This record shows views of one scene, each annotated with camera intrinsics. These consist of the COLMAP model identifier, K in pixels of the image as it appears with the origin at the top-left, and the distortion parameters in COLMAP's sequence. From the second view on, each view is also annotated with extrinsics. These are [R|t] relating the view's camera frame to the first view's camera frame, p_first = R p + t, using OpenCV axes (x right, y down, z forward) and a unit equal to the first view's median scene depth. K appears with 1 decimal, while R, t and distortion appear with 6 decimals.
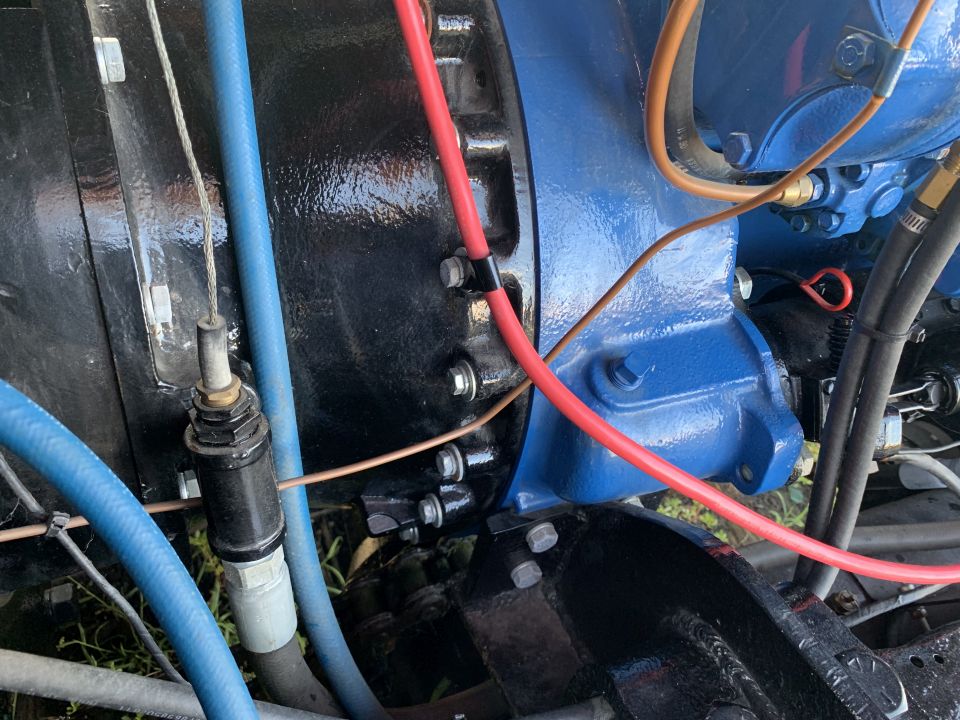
lens RADIAL K [[741.4, 0, 480.0], [0, 741.4, 360.0], [0, 0, 1]] dist [-0.003116, 0.005455]
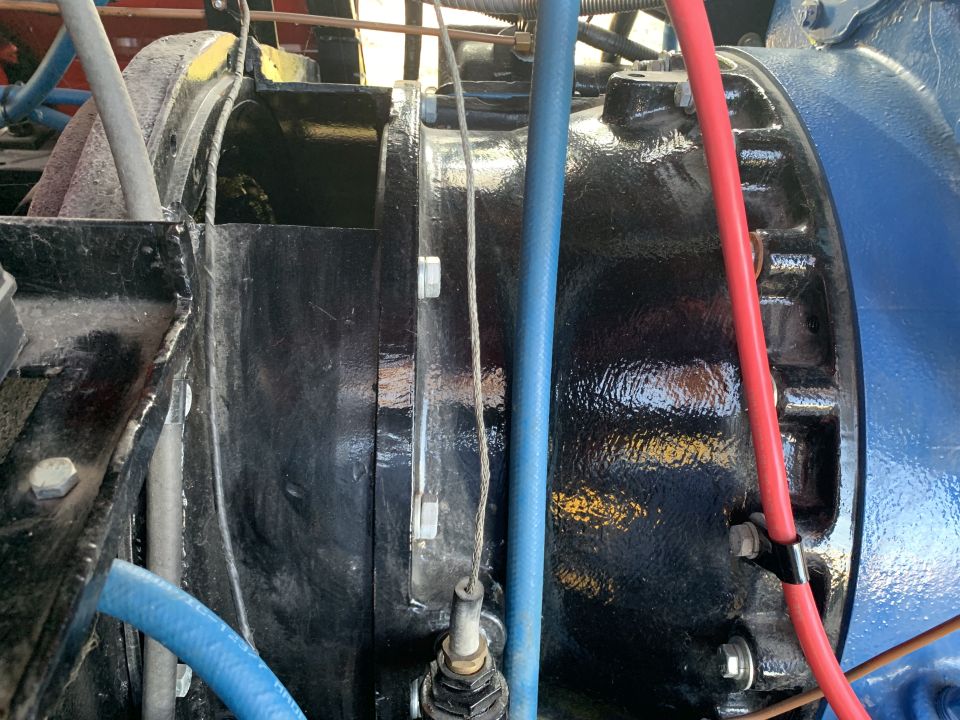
lens RADIAL K [[741.4, 0, 480.0], [0, 741.4, 360.0], [0, 0, 1]] dist [-0.003116, 0.005455]
pose [[0.924747, 0.137354, -0.354932, -0.046186], [-0.185768, 0.976862, -0.105971, -0.180375], [0.332165, 0.163931, 0.928867, 0.073922]]
